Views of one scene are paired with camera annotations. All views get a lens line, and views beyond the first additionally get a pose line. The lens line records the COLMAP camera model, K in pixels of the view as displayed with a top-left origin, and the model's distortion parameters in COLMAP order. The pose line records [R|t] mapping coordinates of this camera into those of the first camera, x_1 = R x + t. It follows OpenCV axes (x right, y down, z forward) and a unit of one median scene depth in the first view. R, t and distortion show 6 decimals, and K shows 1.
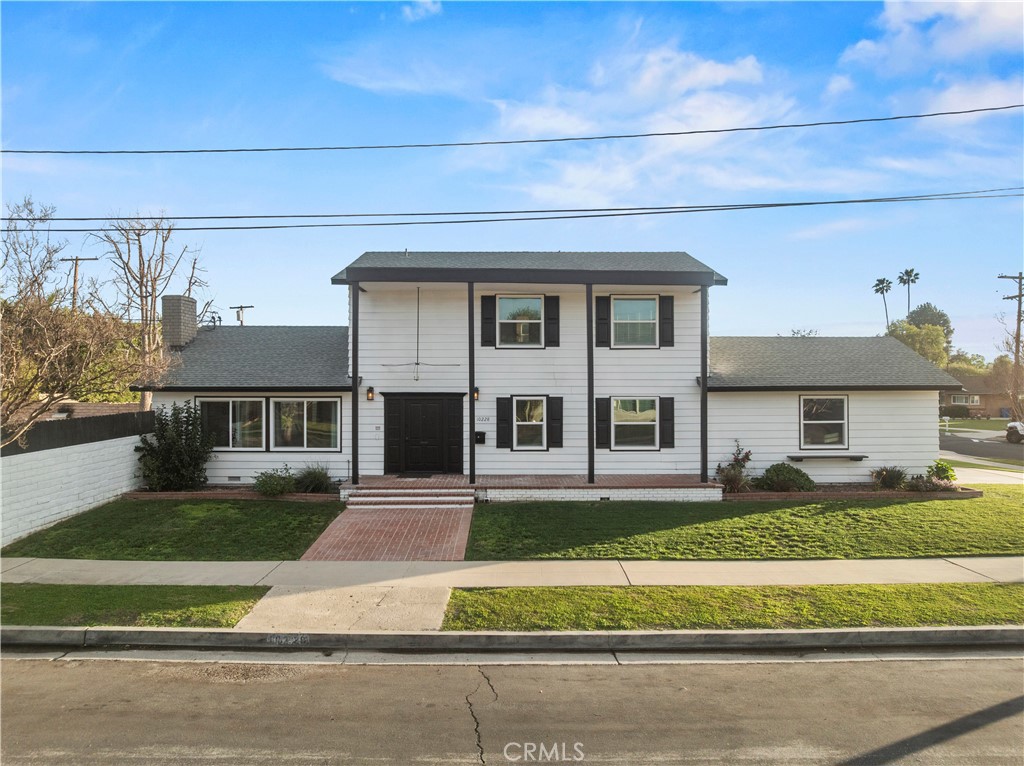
lens RADIAL K [[720.7, 0, 512.0], [0, 720.7, 383.0], [0, 0, 1]] dist [-0.037161, -0.001058]
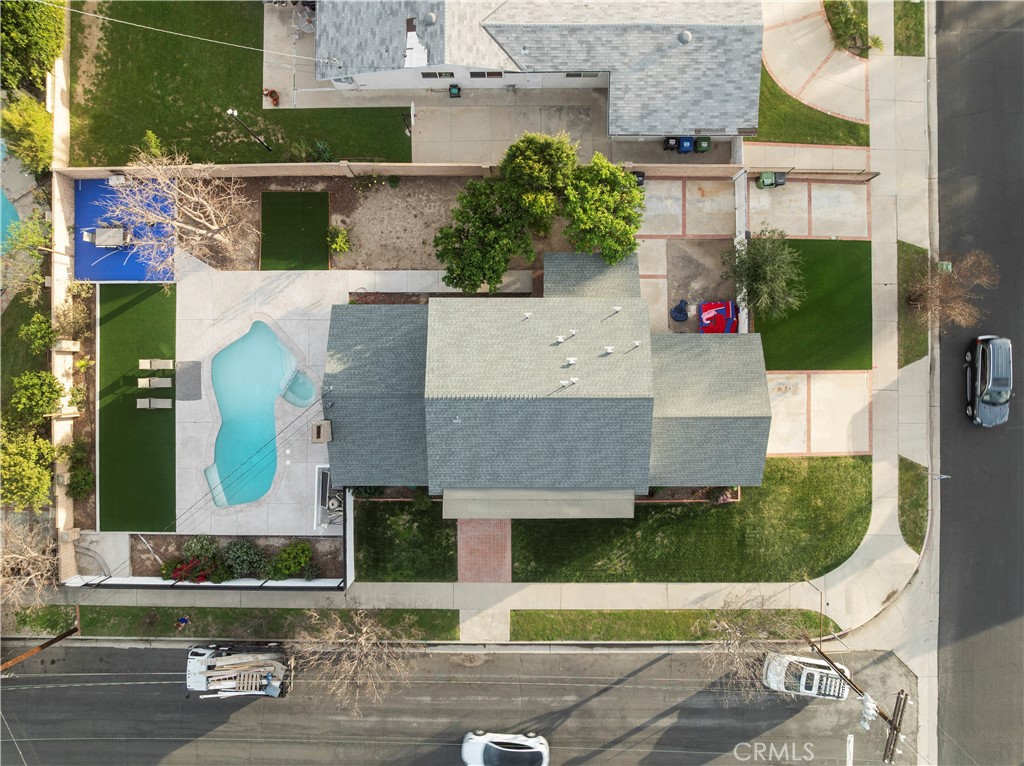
lens RADIAL K [[719.0, 0, 505.4], [0, 719.0, 379.3], [0, 0, 1]] dist [-0.031891, -0.003508]
pose [[0.999920, 0.001189, -0.012587, -0.037117], [0.012598, -0.009414, 0.999876, -1.917482], [0.001070, -0.999955, -0.009428, 1.286941]]
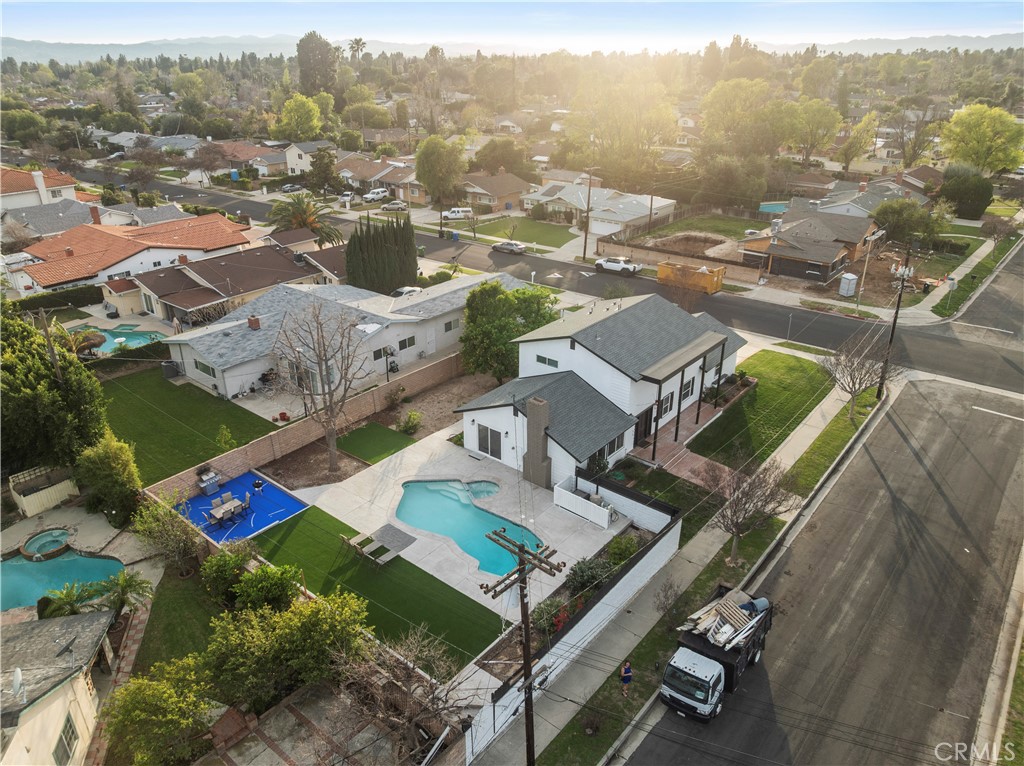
lens RADIAL K [[720.7, 0, 512.0], [0, 720.7, 383.0], [0, 0, 1]] dist [-0.037161, -0.001058]
pose [[0.631376, -0.329121, 0.702171, -1.960253], [0.000020, 0.905477, 0.424396, -1.029319], [-0.775477, -0.267940, 0.571703, 0.057998]]
